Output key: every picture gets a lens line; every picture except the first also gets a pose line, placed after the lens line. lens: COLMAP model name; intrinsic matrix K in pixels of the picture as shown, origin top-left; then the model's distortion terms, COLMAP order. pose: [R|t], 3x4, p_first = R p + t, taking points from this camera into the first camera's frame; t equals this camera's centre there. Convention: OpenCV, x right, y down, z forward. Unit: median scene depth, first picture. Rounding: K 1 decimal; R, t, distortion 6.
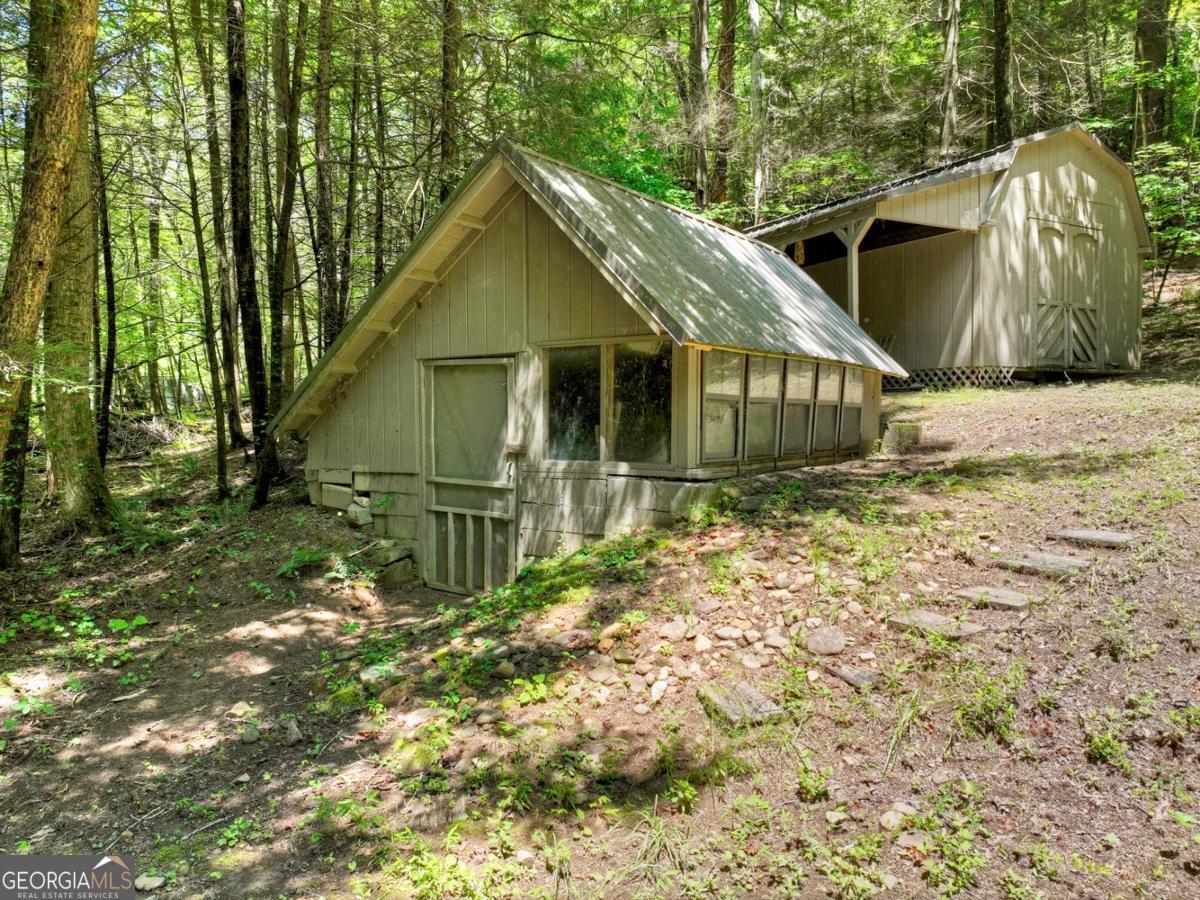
lens RADIAL K [[840.0, 0, 606.3], [0, 840.0, 447.2], [0, 0, 1]] dist [-0.005184, 0.008687]
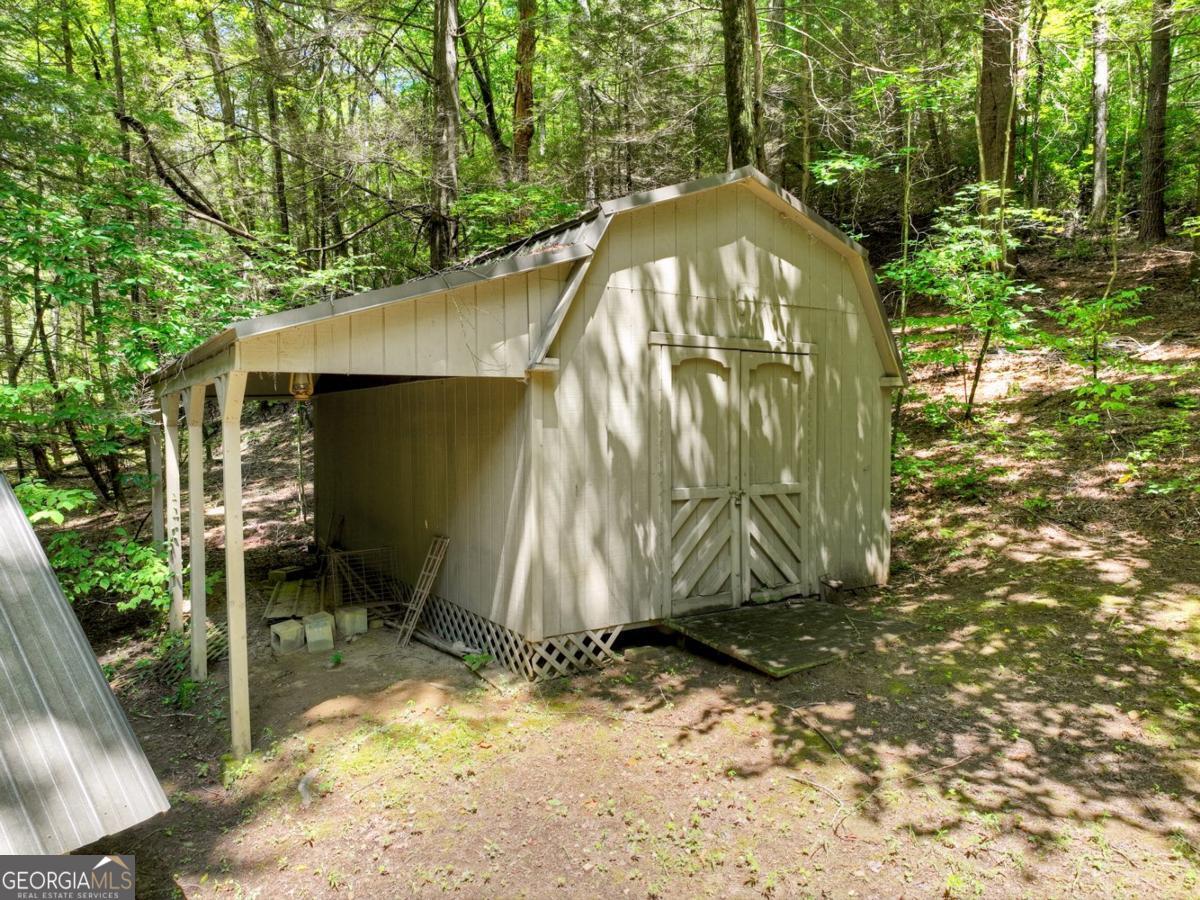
lens RADIAL K [[840.0, 0, 606.3], [0, 840.0, 447.2], [0, 0, 1]] dist [-0.005184, 0.008687]
pose [[0.996522, 0.000520, 0.083331, 0.424839], [-0.000462, 1.000000, -0.000722, -0.204468], [-0.083332, 0.000681, 0.996522, 0.461746]]
